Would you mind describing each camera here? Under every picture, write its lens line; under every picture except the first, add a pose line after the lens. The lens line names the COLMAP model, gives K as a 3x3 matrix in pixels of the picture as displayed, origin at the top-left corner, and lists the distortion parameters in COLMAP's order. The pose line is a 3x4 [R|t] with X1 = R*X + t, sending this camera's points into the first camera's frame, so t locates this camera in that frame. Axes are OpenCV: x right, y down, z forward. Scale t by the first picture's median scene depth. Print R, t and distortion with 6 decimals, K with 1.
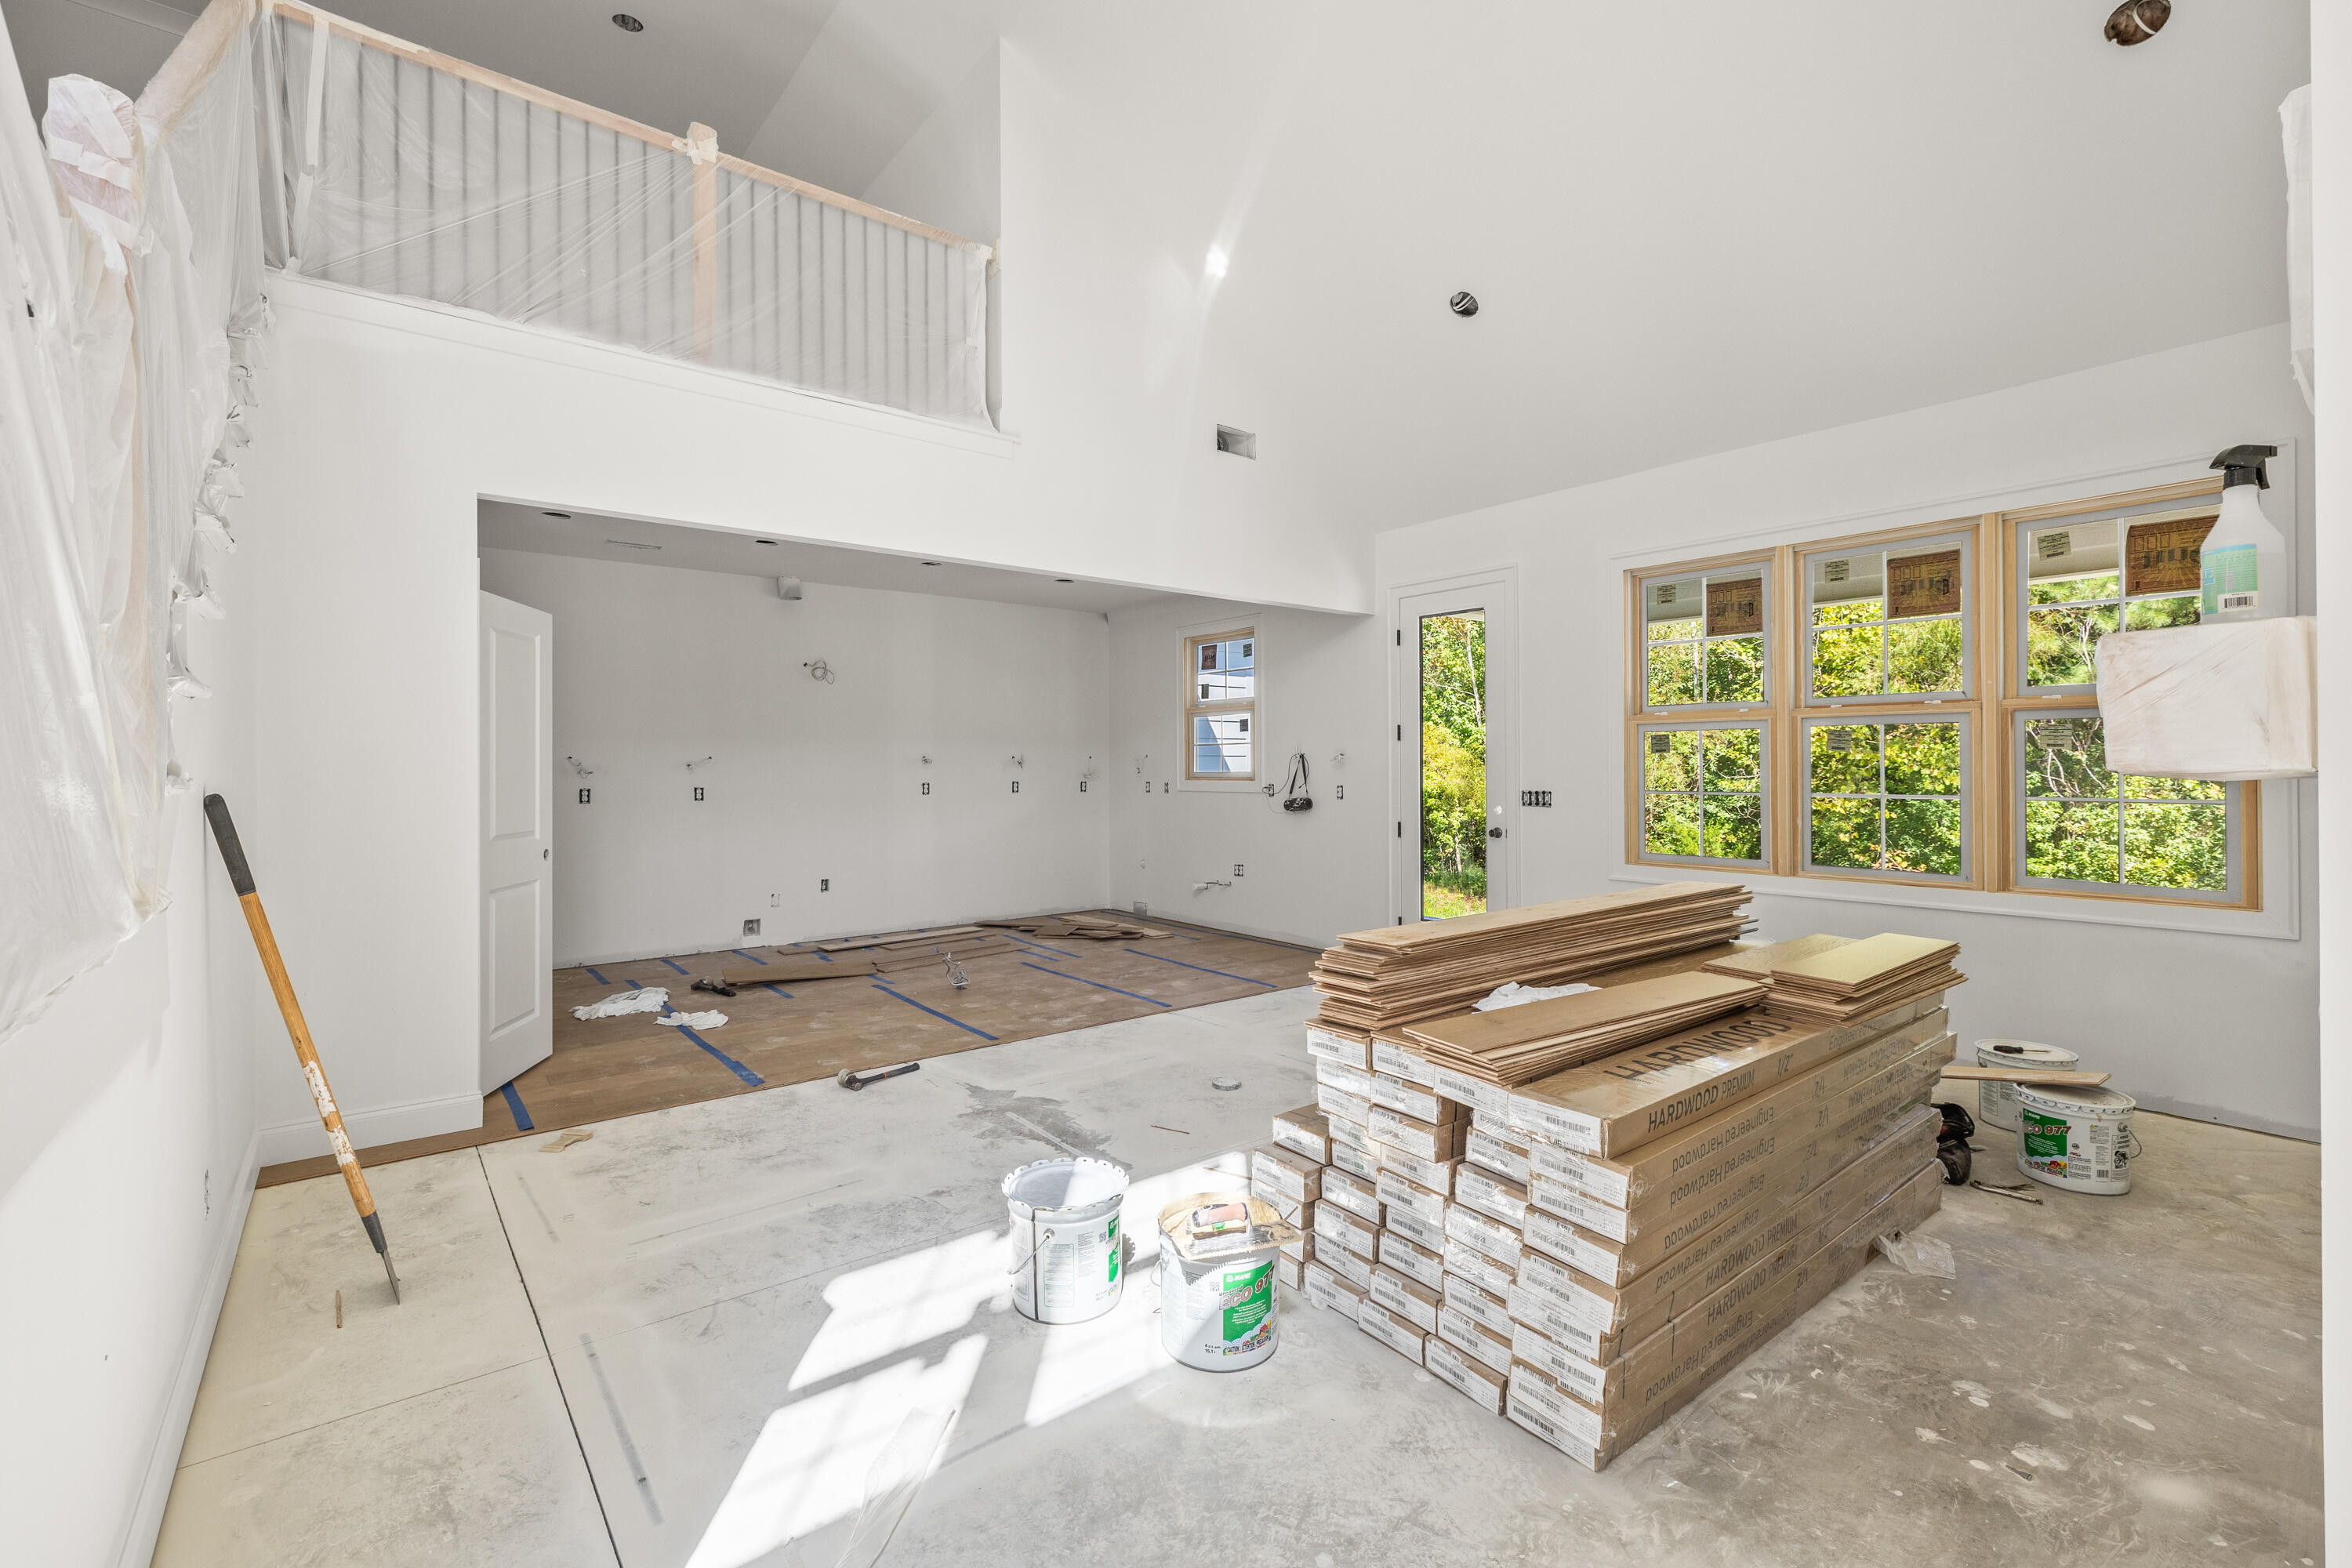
lens RADIAL K [[1014.0, 0, 1181.1], [0, 1014.0, 764.3], [0, 0, 1]] dist [0.001332, -0.000029]
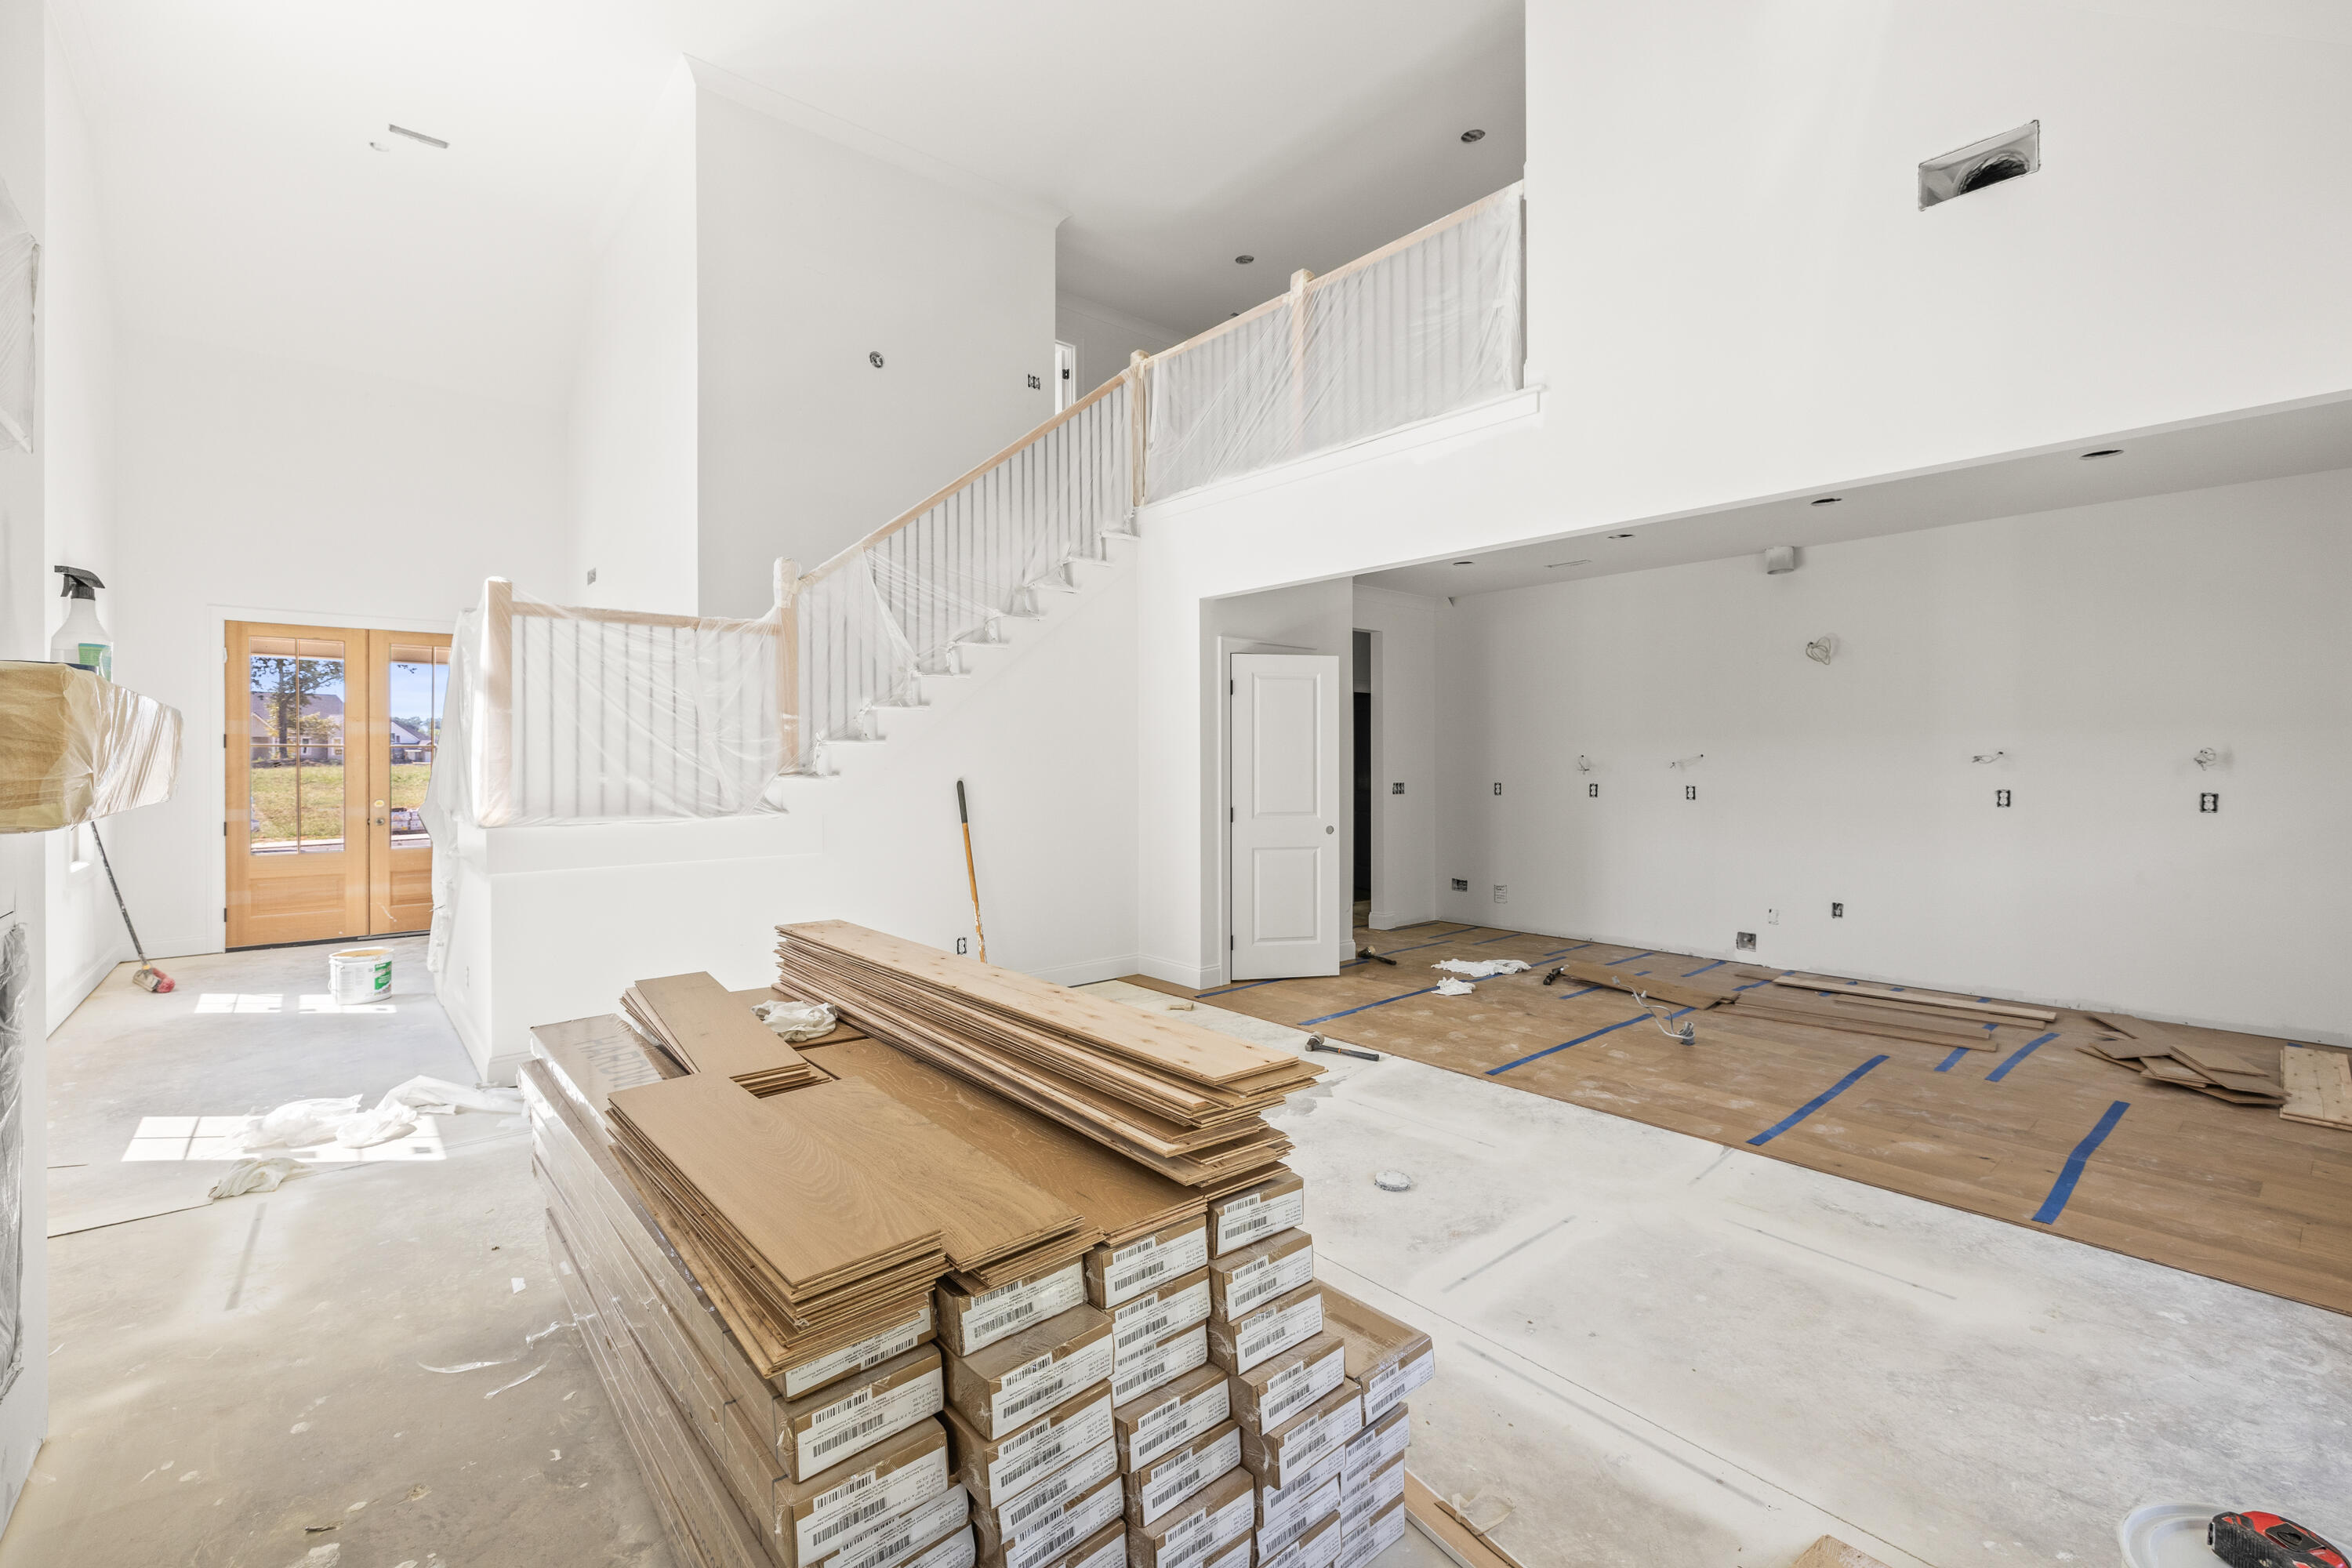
lens RADIAL K [[1014.0, 0, 1180.2], [0, 1014.0, 759.3], [0, 0, 1]] dist [0.001332, -0.000029]
pose [[0.034983, 0.004344, -0.999378, 0.789441], [0.004824, 0.999978, 0.004515, -0.015667], [0.999376, -0.004979, 0.034962, 0.776622]]
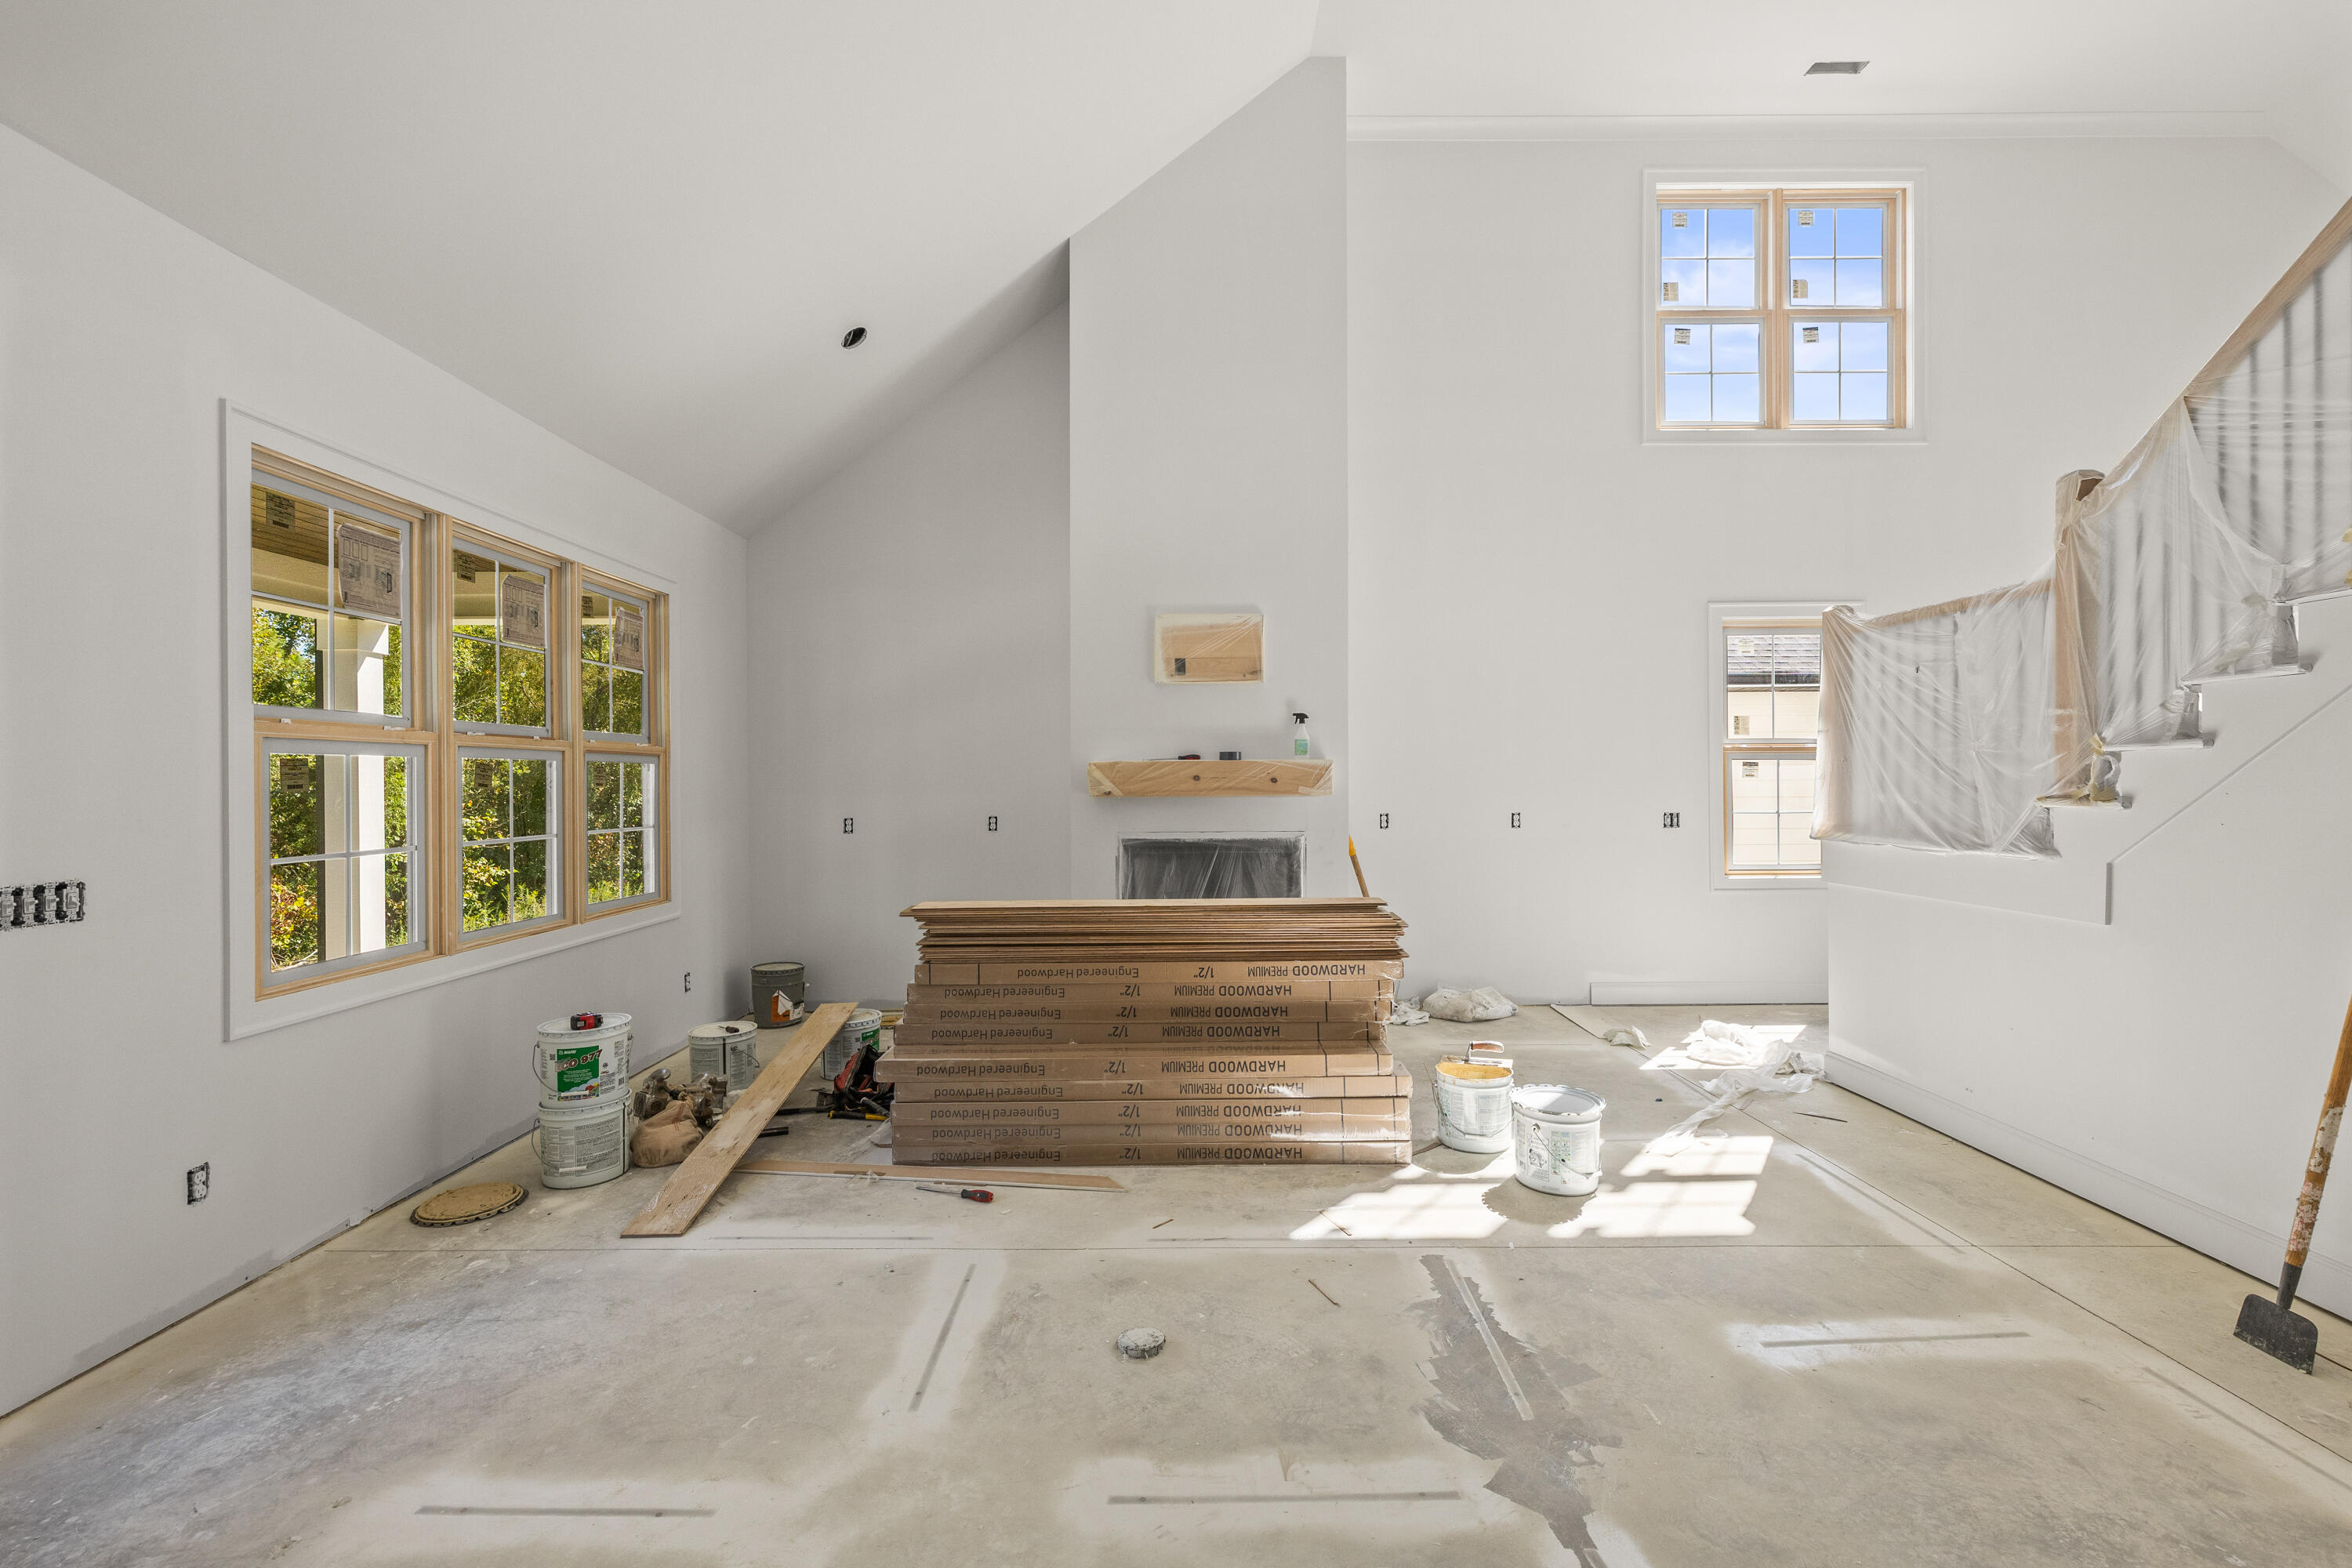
lens RADIAL K [[1014.0, 0, 1186.9], [0, 1014.0, 782.3], [0, 0, 1]] dist [0.001332, -0.000029]
pose [[-0.788488, 0.009116, 0.614983, -0.332365], [0.009640, 0.999951, -0.002463, -0.011637], [-0.614975, 0.003986, -0.788536, 1.392828]]
